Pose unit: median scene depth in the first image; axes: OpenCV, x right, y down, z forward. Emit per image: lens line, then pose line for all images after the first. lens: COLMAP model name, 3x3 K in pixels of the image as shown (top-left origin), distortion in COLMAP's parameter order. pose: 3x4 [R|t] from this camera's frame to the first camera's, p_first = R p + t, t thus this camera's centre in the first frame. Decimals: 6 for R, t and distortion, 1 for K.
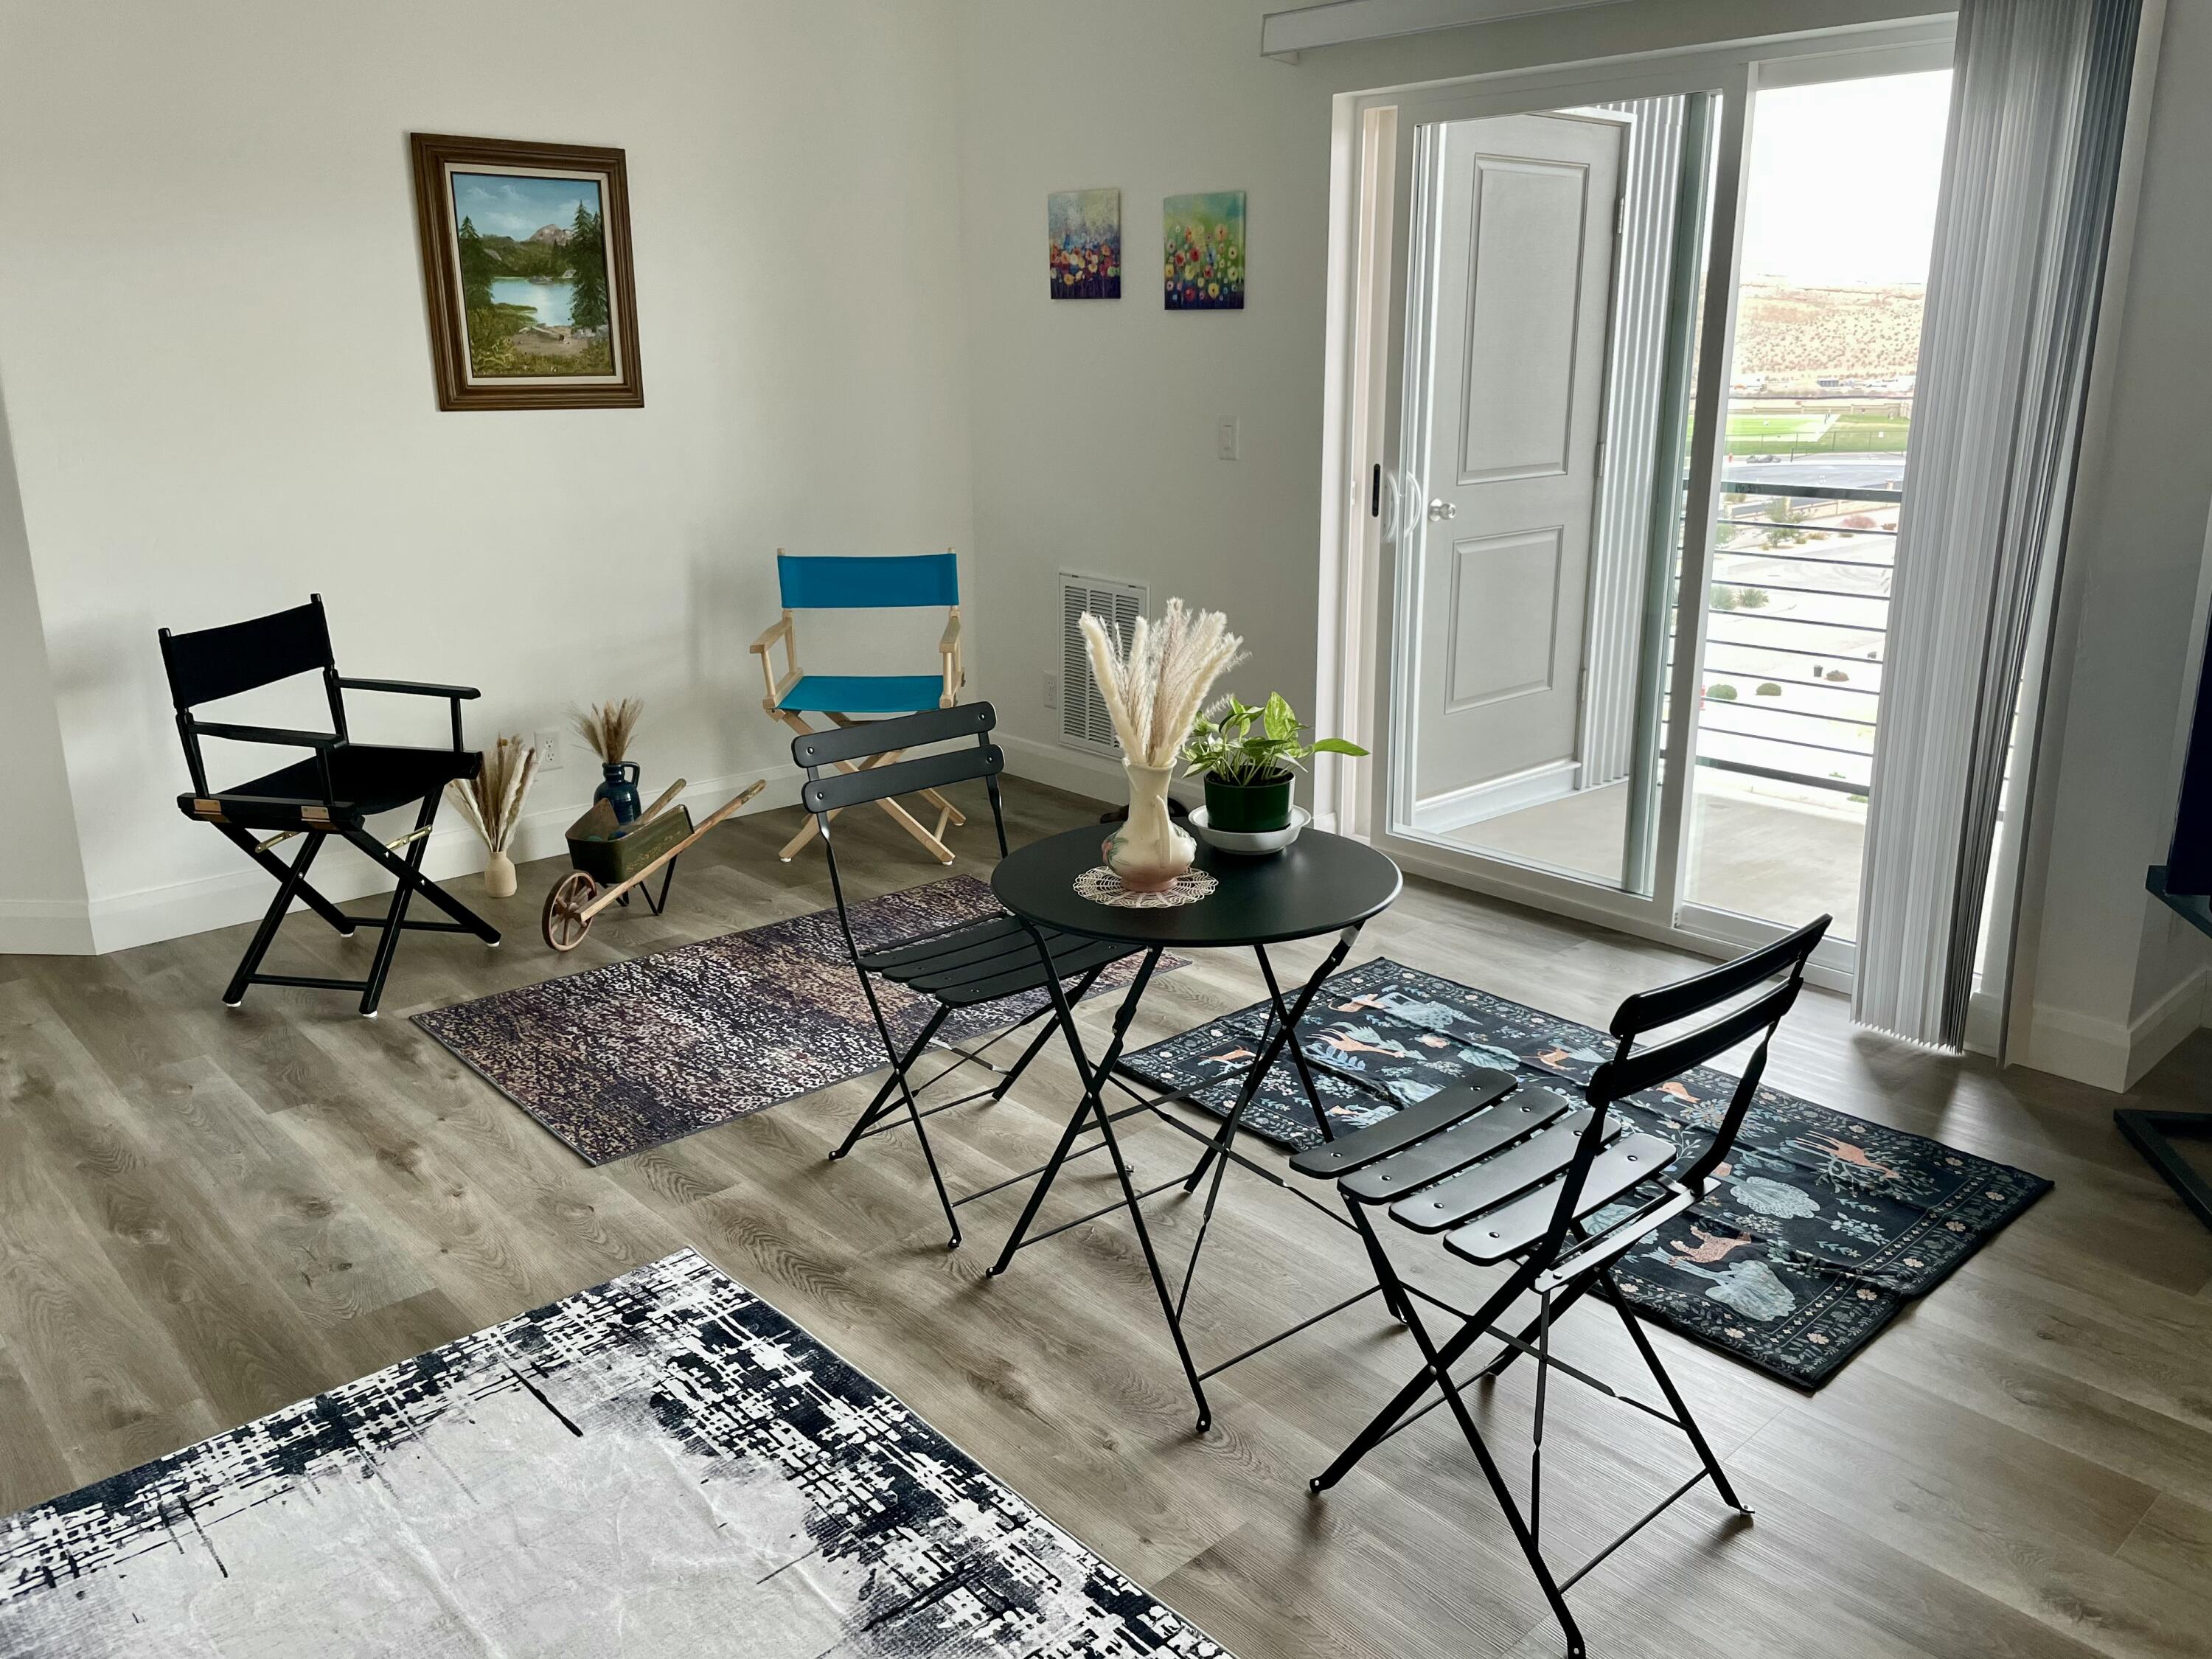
lens RADIAL K [[1699.2, 0, 1125.5], [0, 1699.2, 821.5], [0, 0, 1]] dist [0.093652, -0.126200]
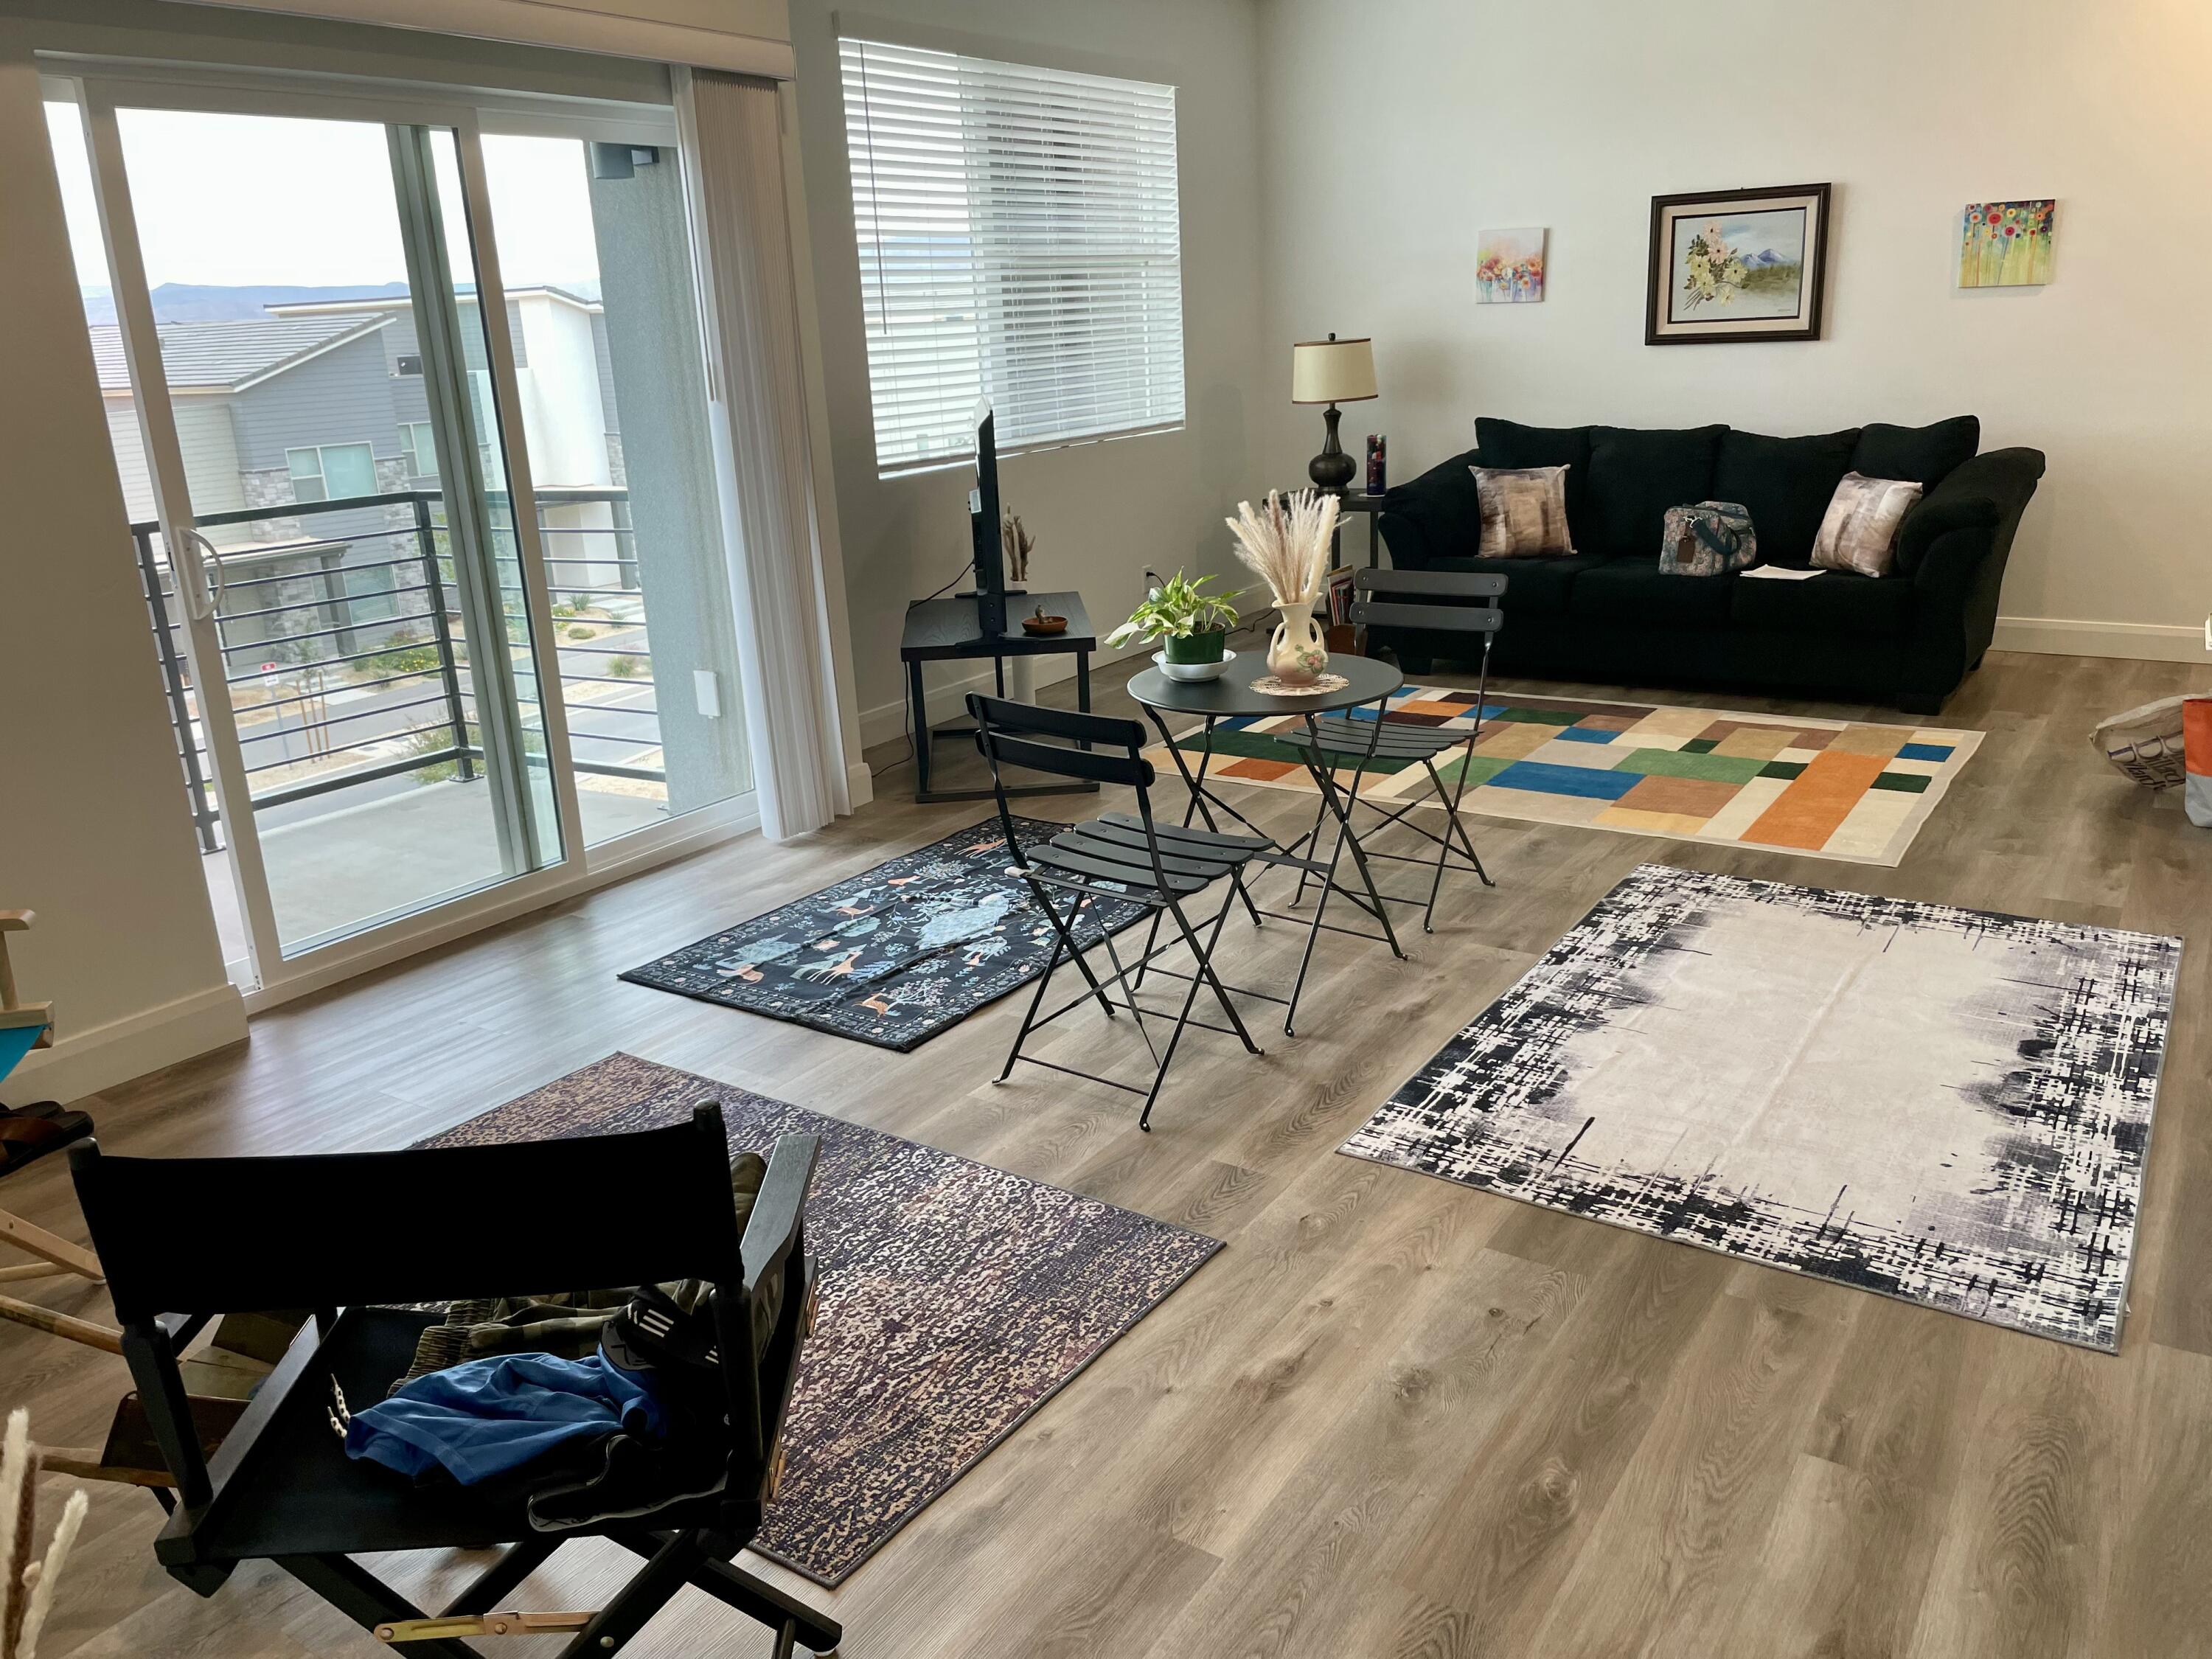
lens RADIAL K [[1699.2, 0, 1125.5], [0, 1699.2, 821.5], [0, 0, 1]] dist [0.093652, -0.126200]
pose [[-0.250911, -0.259869, 0.932476, -1.368371], [0.309069, 0.891366, 0.331577, -0.393516], [-0.917344, 0.371396, -0.143336, 1.396776]]
